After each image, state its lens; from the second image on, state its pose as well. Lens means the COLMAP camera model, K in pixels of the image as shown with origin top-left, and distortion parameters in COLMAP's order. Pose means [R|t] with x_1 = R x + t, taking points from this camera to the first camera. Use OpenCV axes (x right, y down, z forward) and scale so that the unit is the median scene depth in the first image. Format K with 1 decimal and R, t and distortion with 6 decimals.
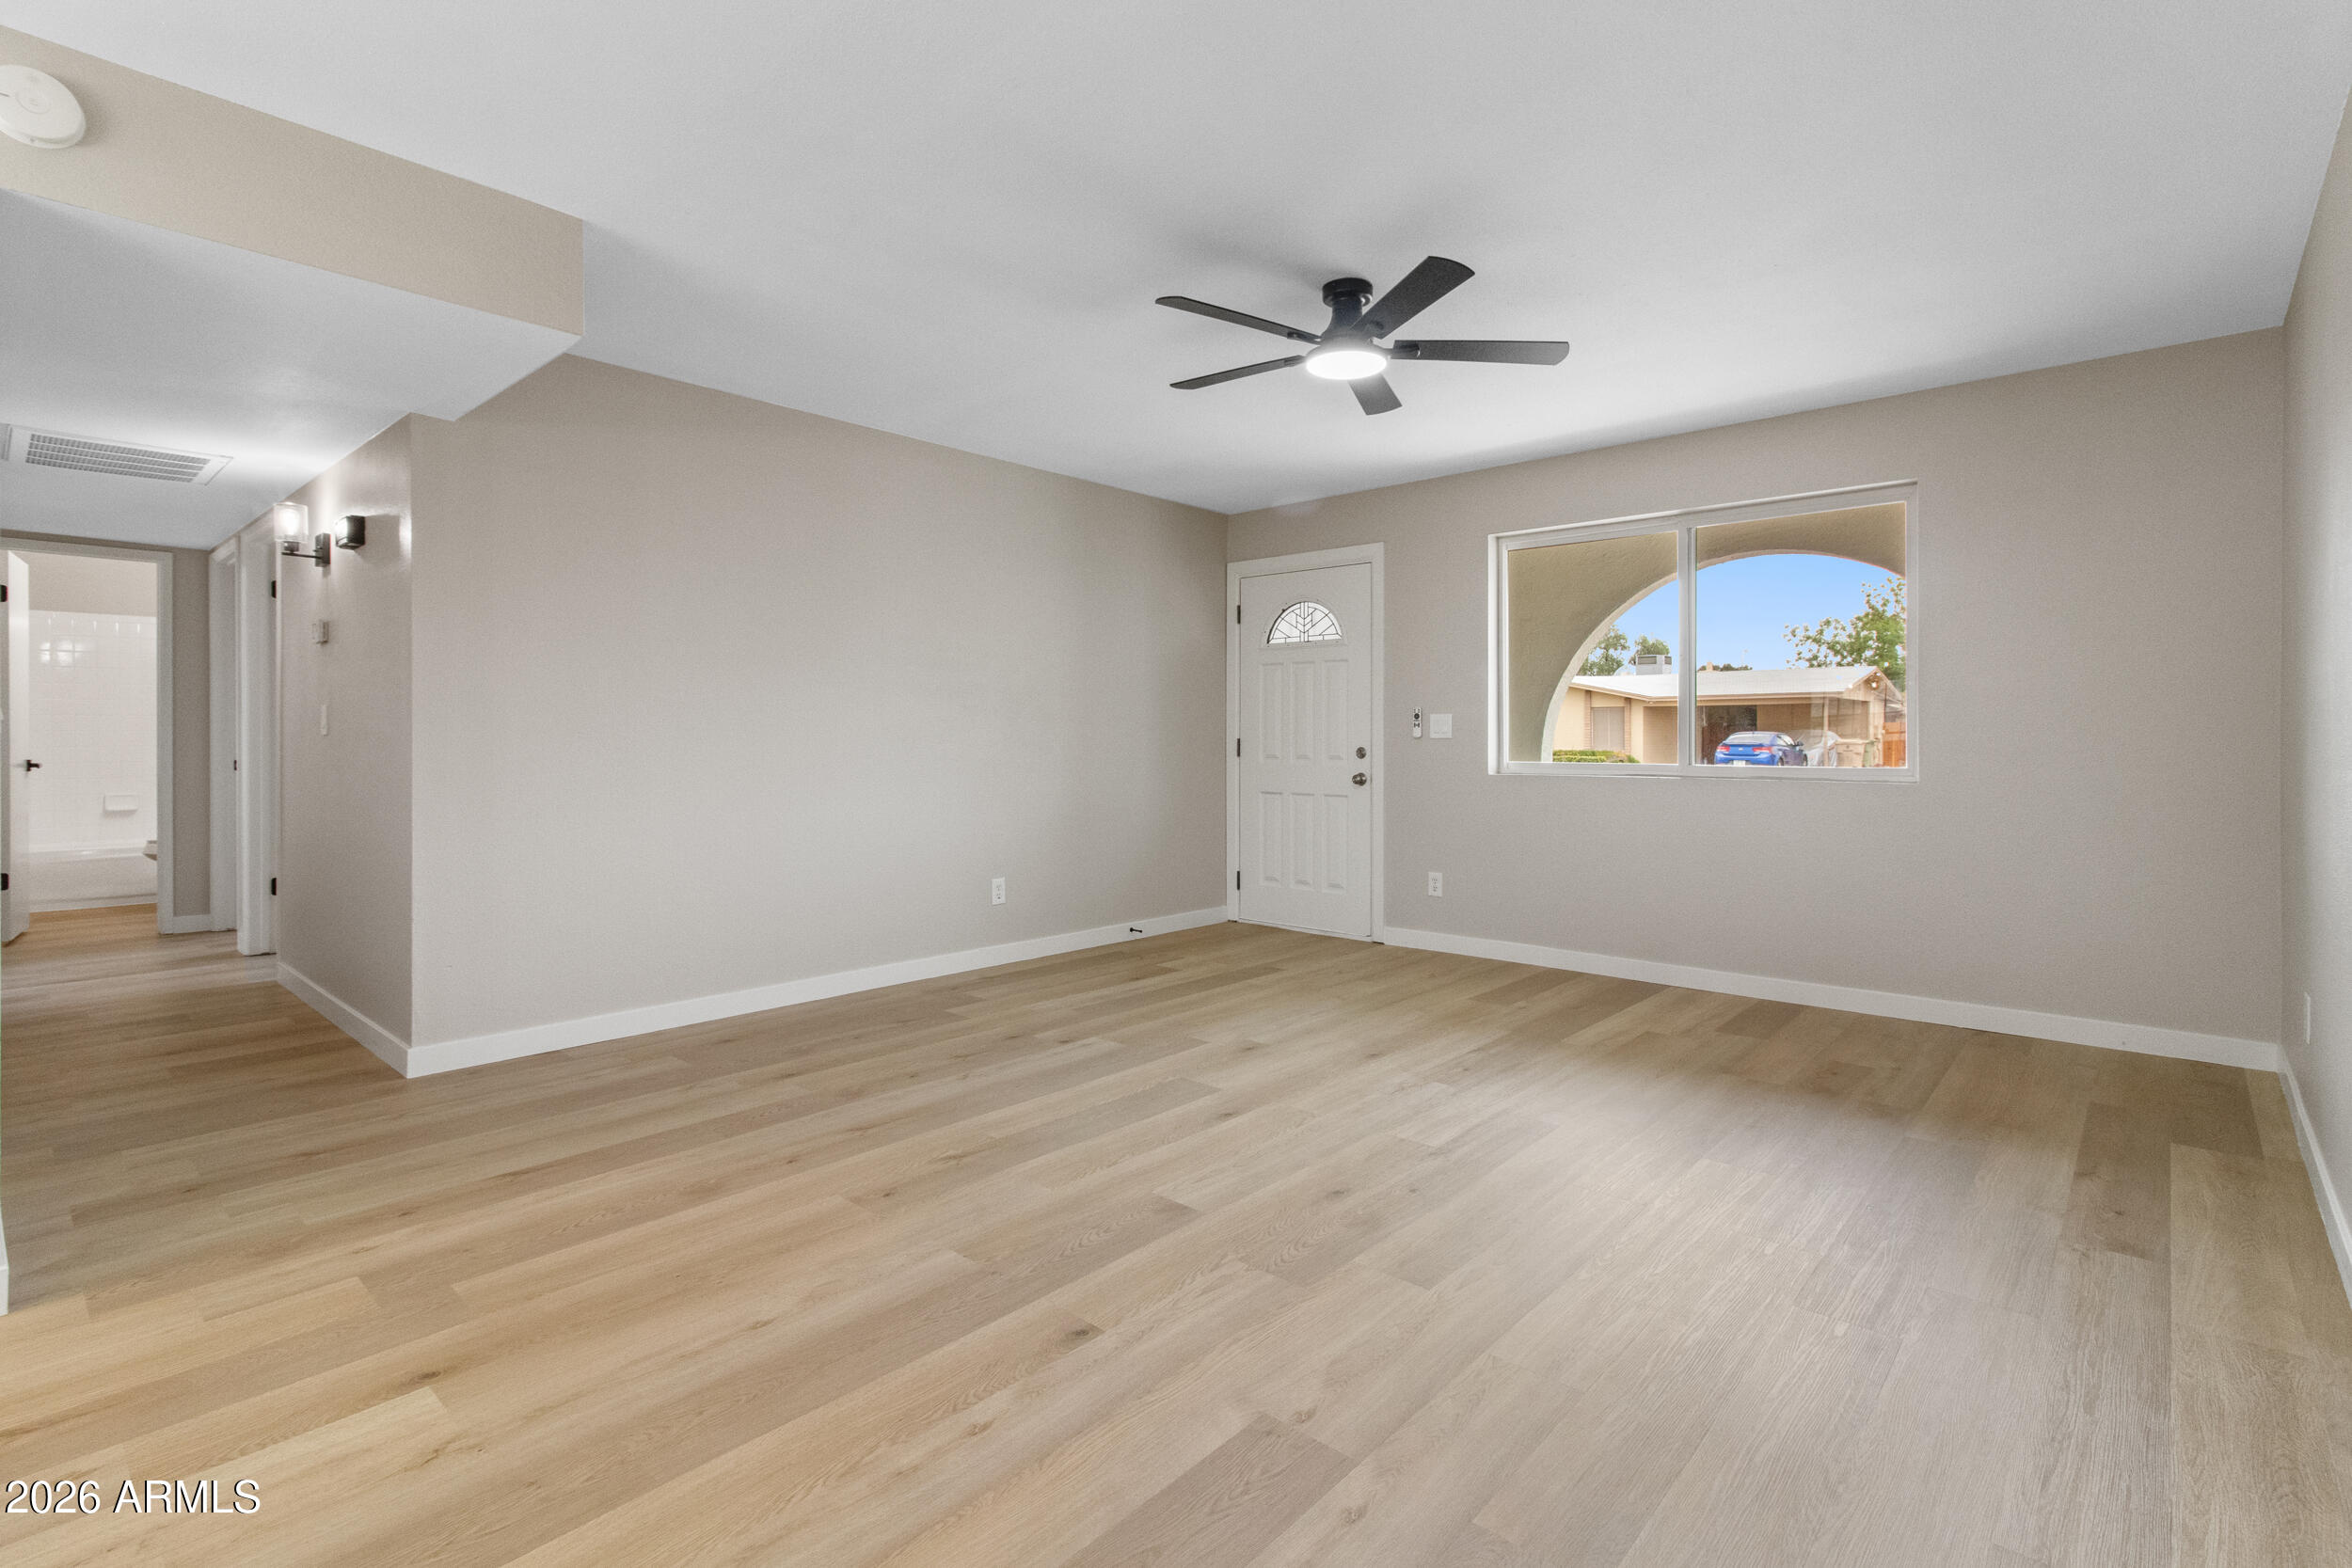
lens RADIAL K [[1096.8, 0, 1190.9], [0, 1096.8, 746.1], [0, 0, 1]] dist [0.001783, 0.000097]
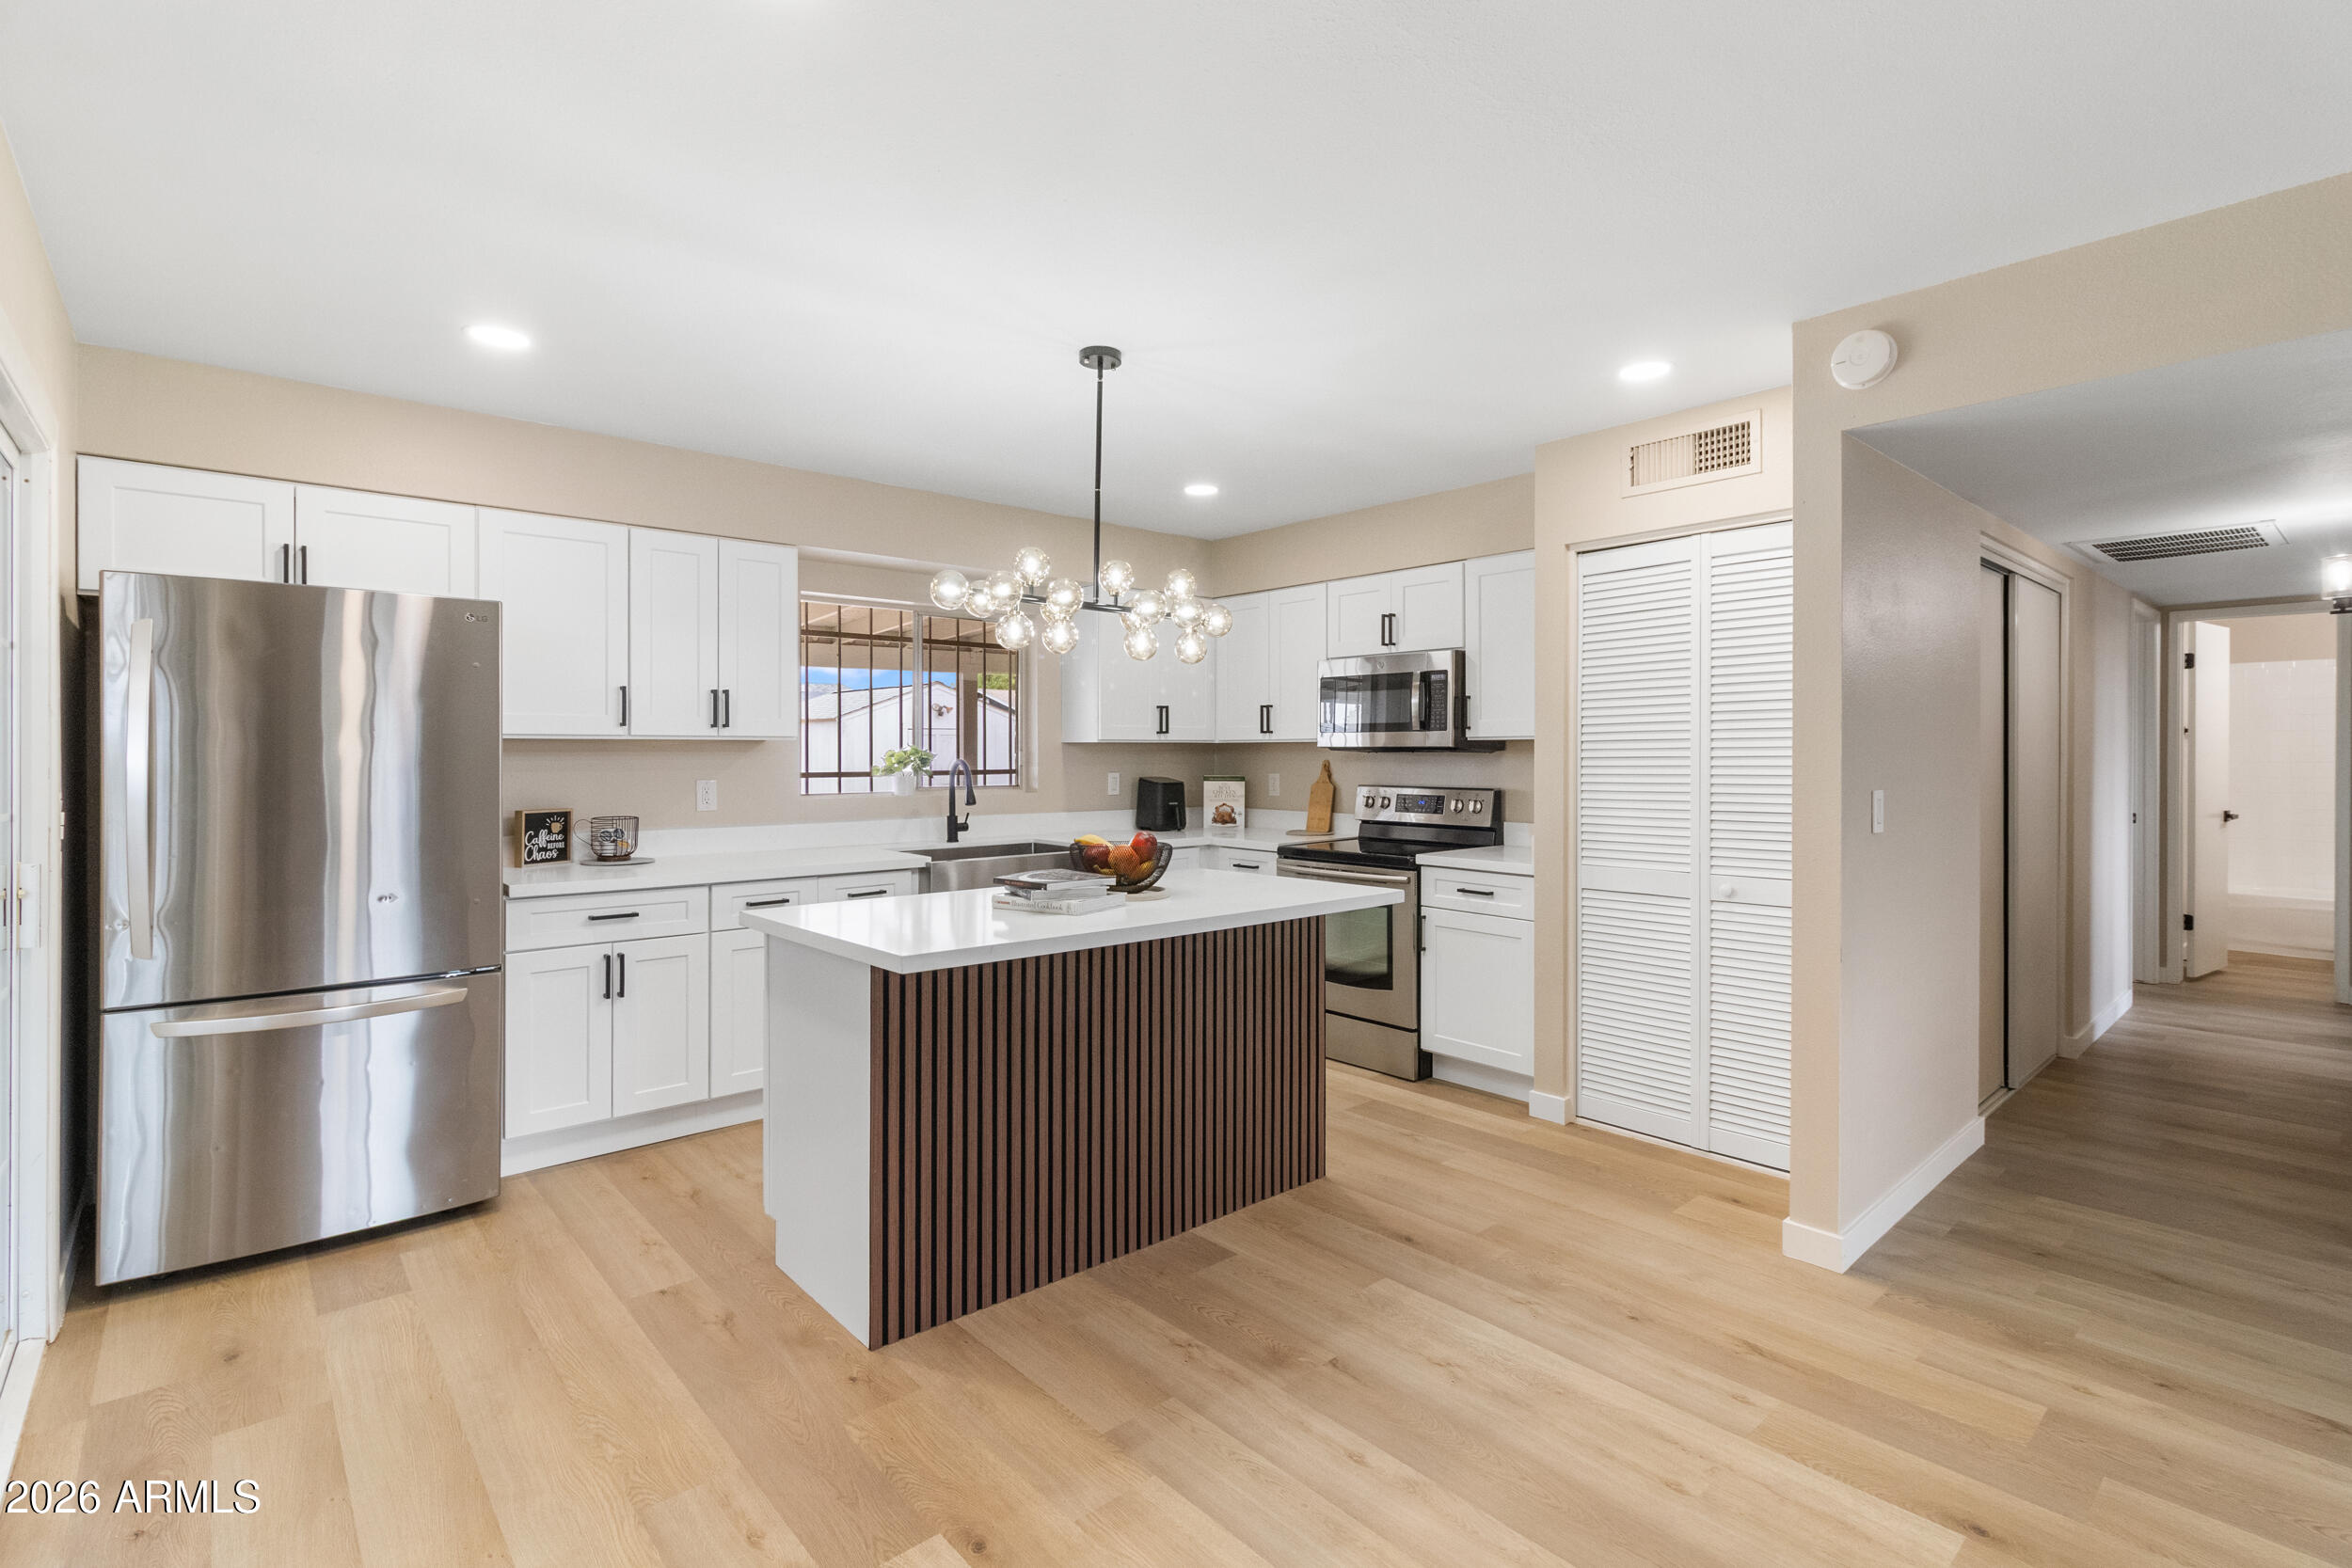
lens RADIAL K [[1094.3, 0, 1192.8], [0, 1094.3, 754.6], [0, 0, 1]] dist [0.000863, 0.000584]
pose [[-0.112118, 0.001733, -0.993693, 0.180402], [-0.007630, 0.999967, 0.002605, -0.060399], [0.993666, 0.007874, -0.112101, 0.198933]]
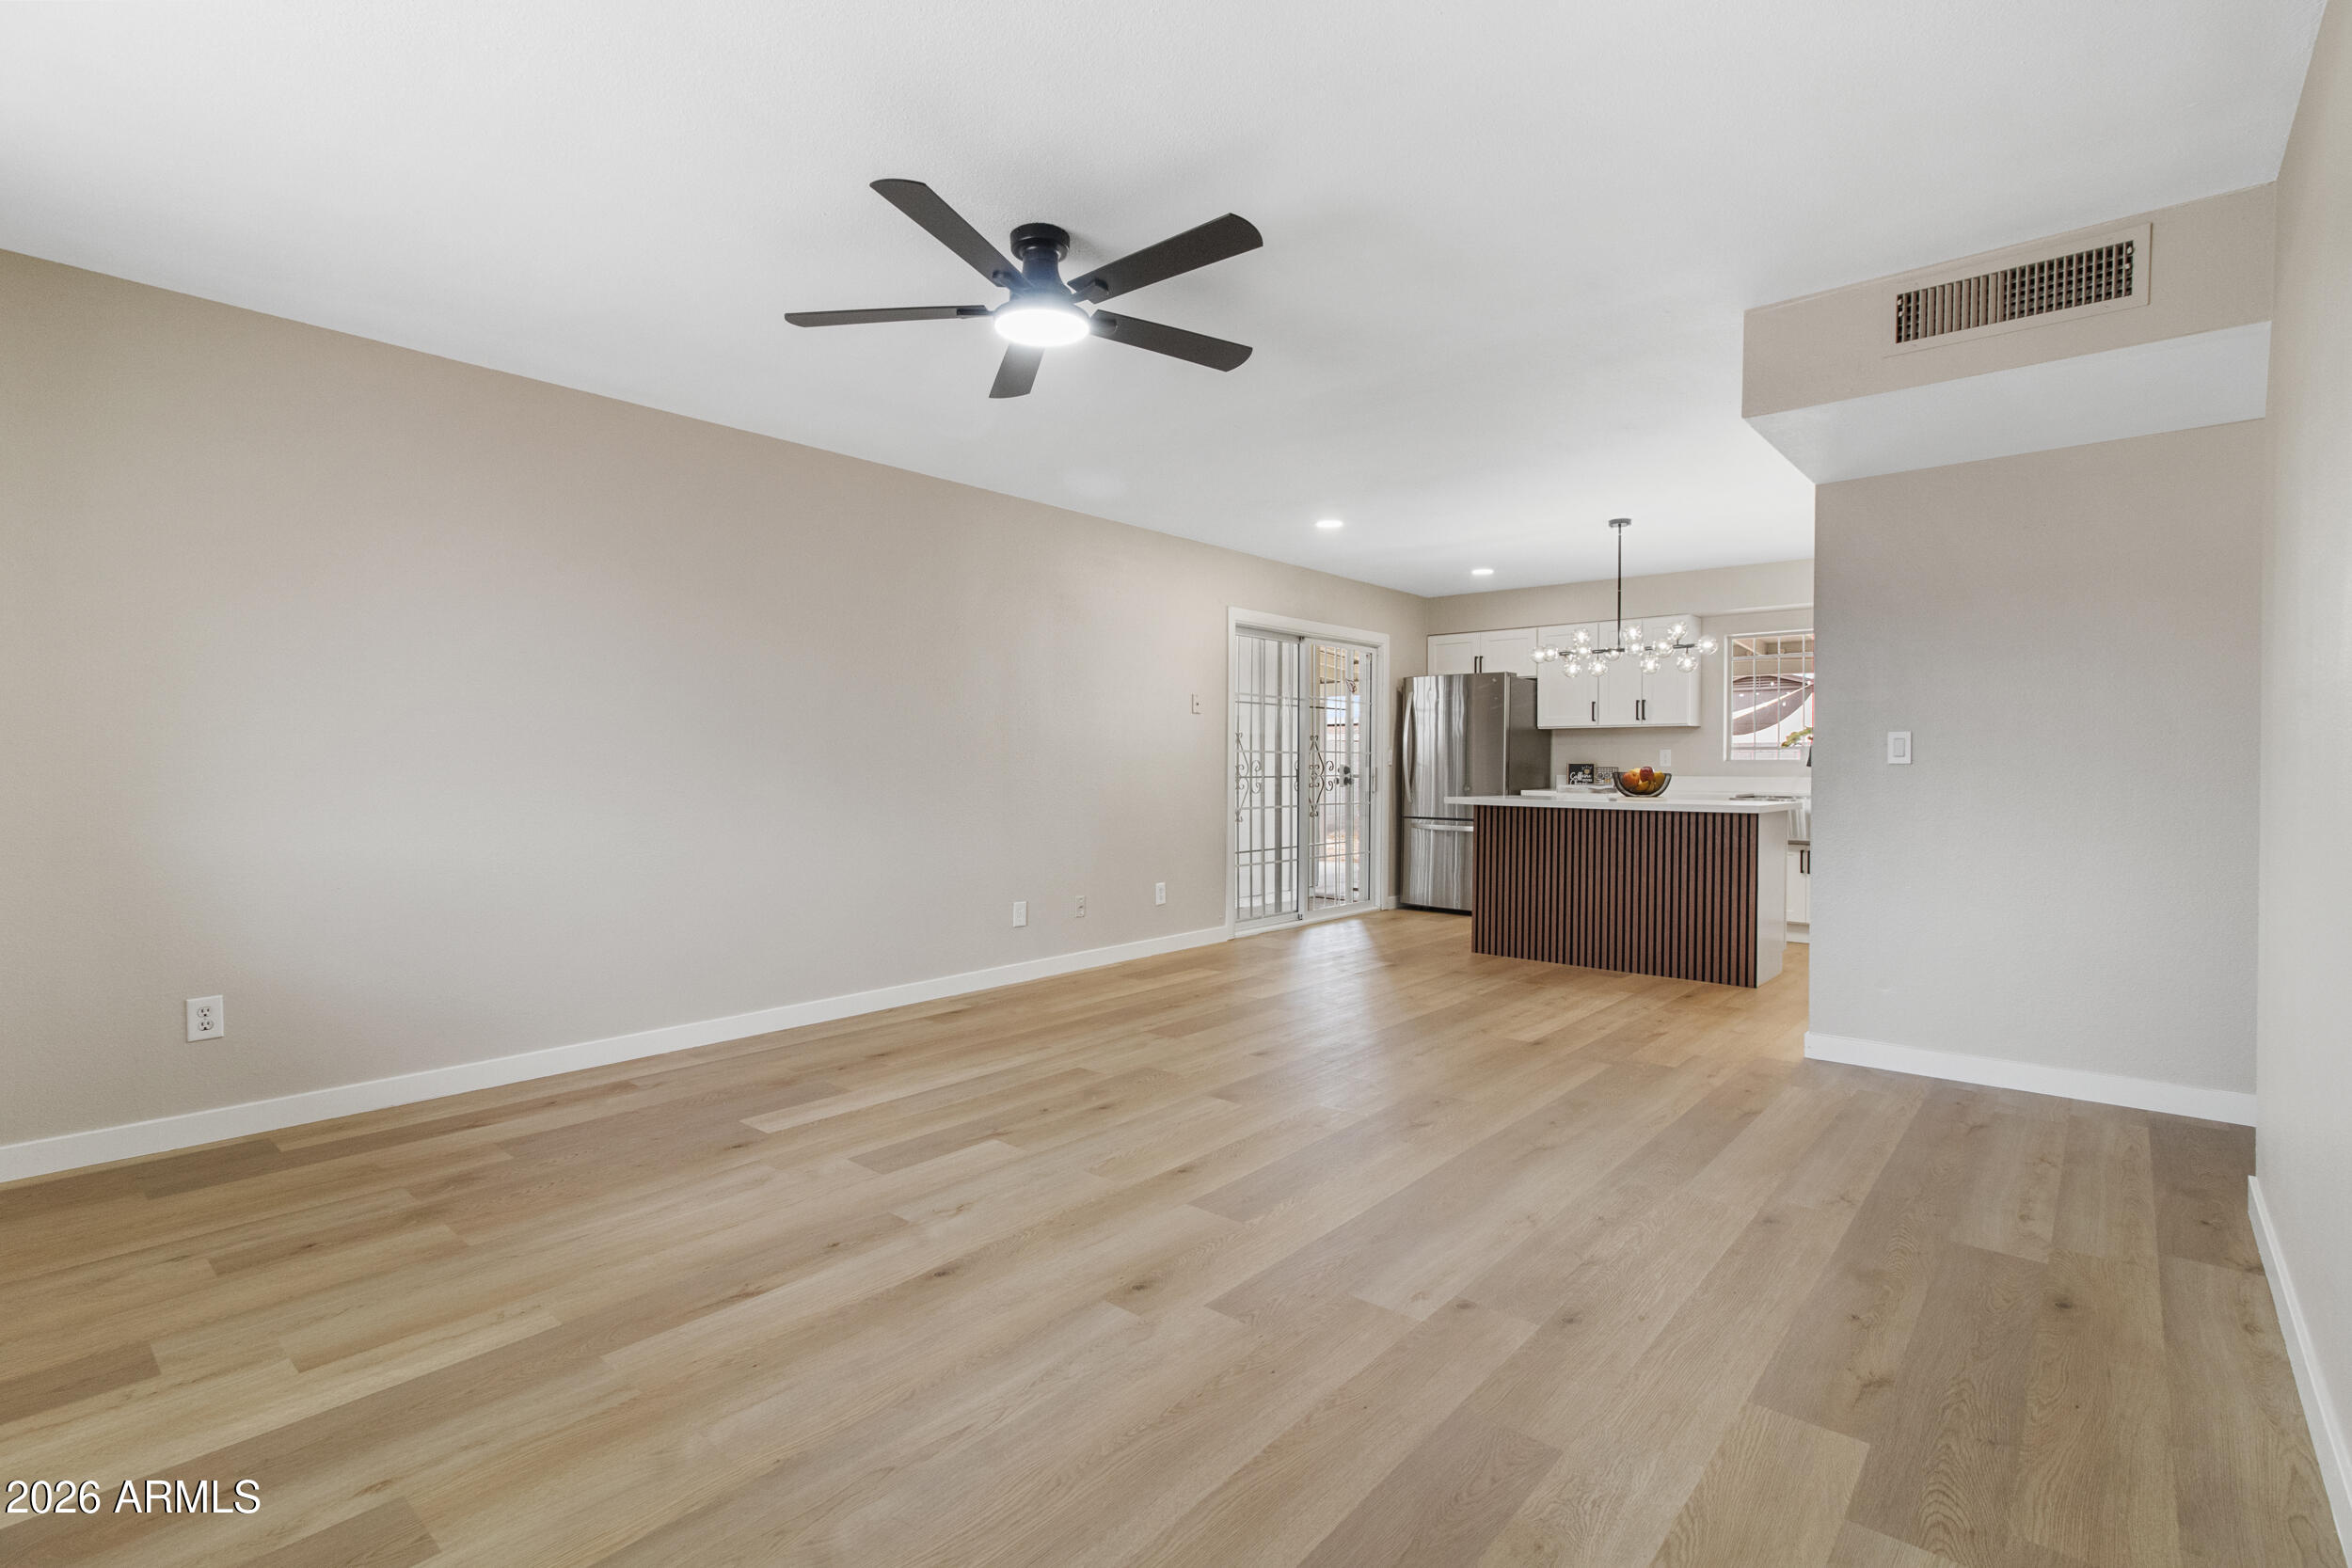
lens RADIAL K [[1083.2, 0, 1188.8], [0, 1083.2, 781.2], [0, 0, 1]] dist [-0.000274, 0.000733]
pose [[-0.999833, -0.001326, -0.018254, 0.038593], [-0.001751, 0.999727, 0.023315, -0.012848], [0.018218, 0.023344, -0.999562, 1.599528]]
